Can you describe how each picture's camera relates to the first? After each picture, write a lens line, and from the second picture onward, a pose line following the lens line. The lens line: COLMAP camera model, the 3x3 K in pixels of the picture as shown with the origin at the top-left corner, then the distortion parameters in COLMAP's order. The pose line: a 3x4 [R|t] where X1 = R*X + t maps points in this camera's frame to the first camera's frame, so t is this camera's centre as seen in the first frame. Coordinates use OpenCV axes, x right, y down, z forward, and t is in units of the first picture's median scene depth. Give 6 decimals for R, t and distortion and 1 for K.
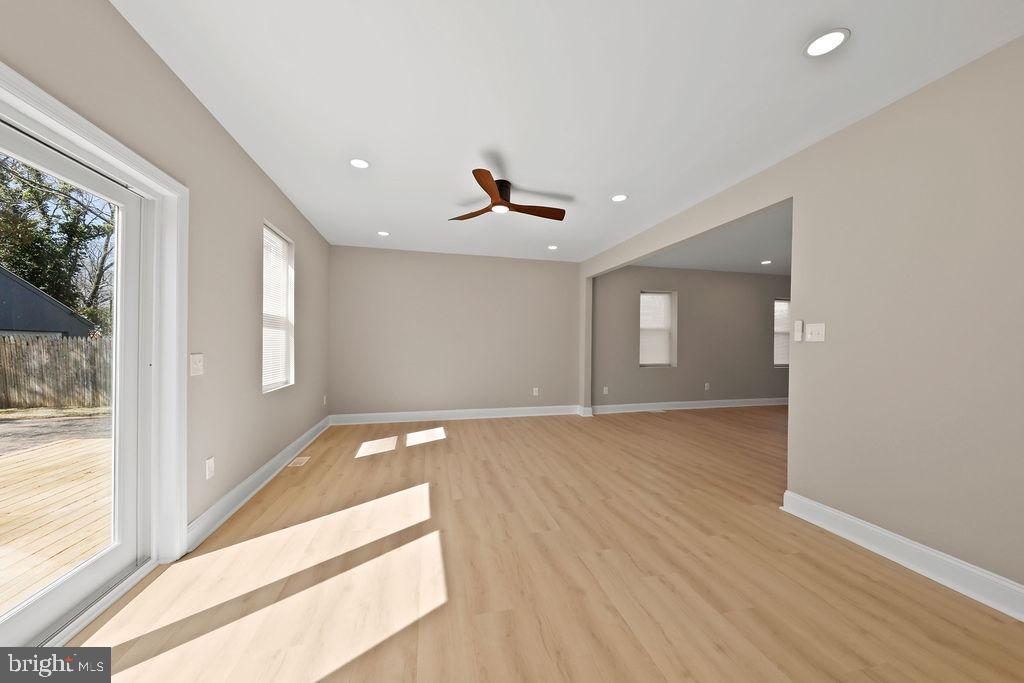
lens RADIAL K [[356.9, 0, 513.6], [0, 356.9, 349.1], [0, 0, 1]] dist [-0.001344, -0.000069]
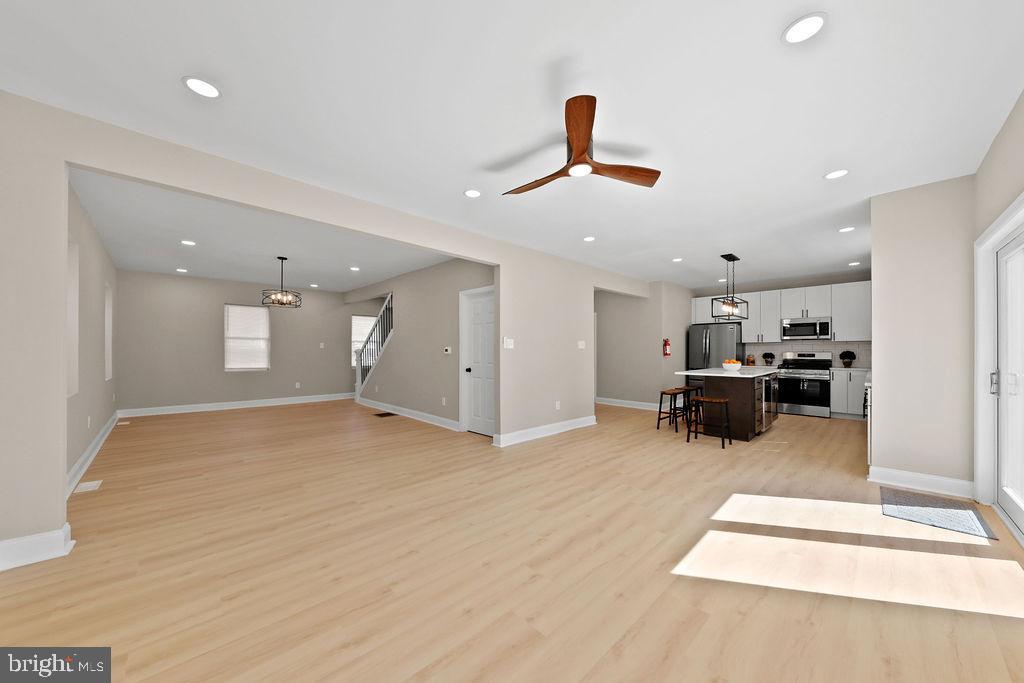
lens RADIAL K [[356.9, 0, 513.6], [0, 356.9, 349.1], [0, 0, 1]] dist [-0.001344, -0.000069]
pose [[-0.505997, -0.000852, 0.862535, -0.639252], [0.006869, 0.999964, 0.005017, -0.022275], [-0.862508, 0.008463, -0.505973, 1.556447]]
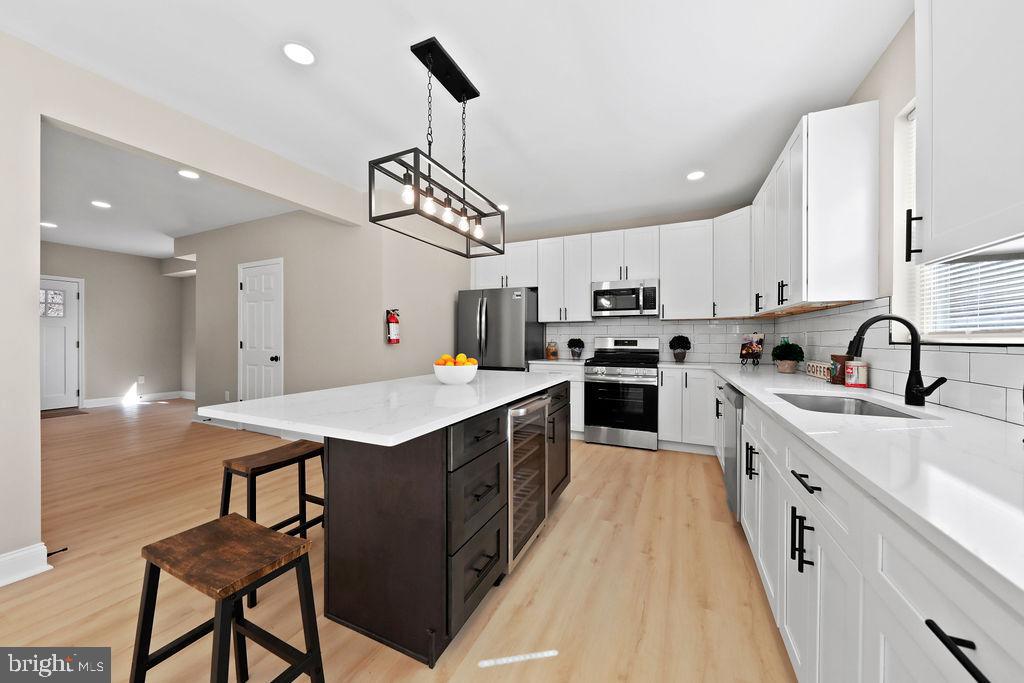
lens RADIAL K [[358.6, 0, 510.1], [0, 358.6, 336.4], [0, 0, 1]] dist [-0.000205, -0.000089]
pose [[-0.777529, -0.004662, 0.628830, -0.149926], [-0.001276, 0.999982, 0.005836, 0.008715], [-0.628846, 0.003735, -0.777521, 0.161250]]
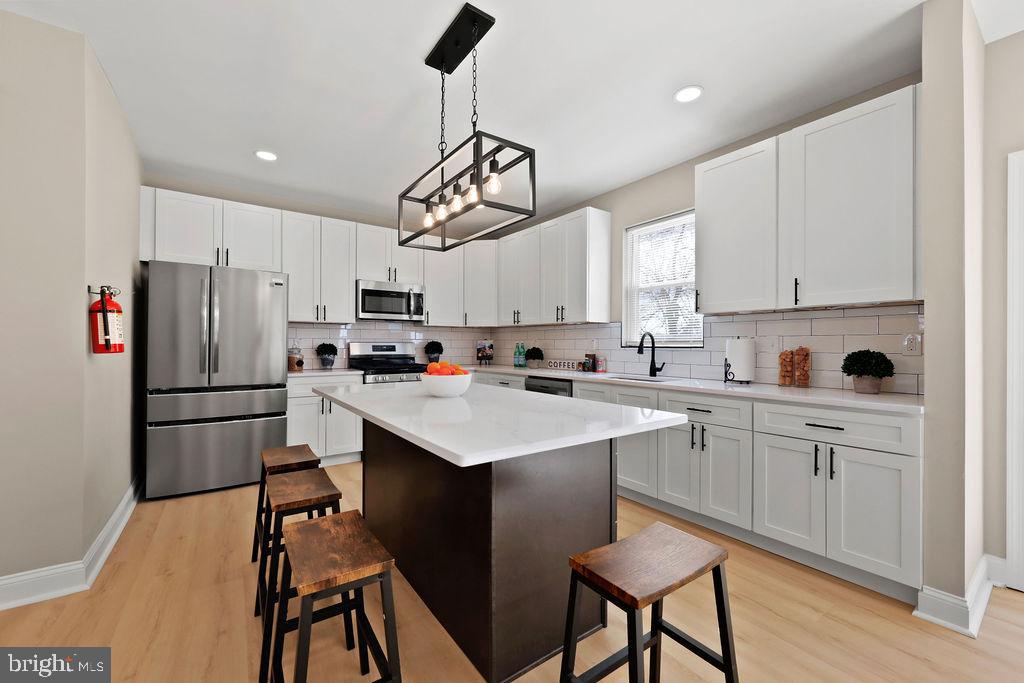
lens RADIAL K [[405.9, 0, 511.3], [0, 405.9, 343.5], [0, 0, 1]] dist [-0.000105, 0.000033]
pose [[-0.930974, -0.011667, -0.364898, 0.503976], [-0.013694, 0.999902, 0.002968, 0.012872], [0.364828, 0.007760, -0.931043, 0.350837]]
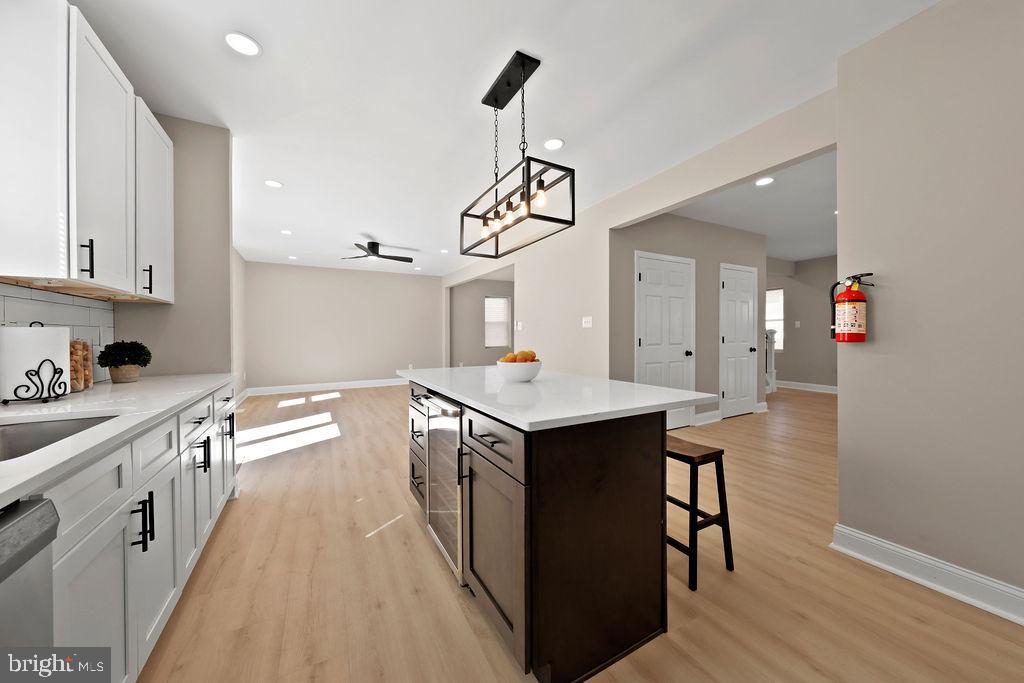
lens RADIAL K [[358.6, 0, 510.1], [0, 358.6, 336.4], [0, 0, 1]] dist [-0.000205, -0.000089]
pose [[0.967670, -0.012817, 0.251893, 0.174623], [0.014988, 0.999865, -0.006703, 0.024610], [-0.251773, 0.010262, 0.967732, -0.939086]]
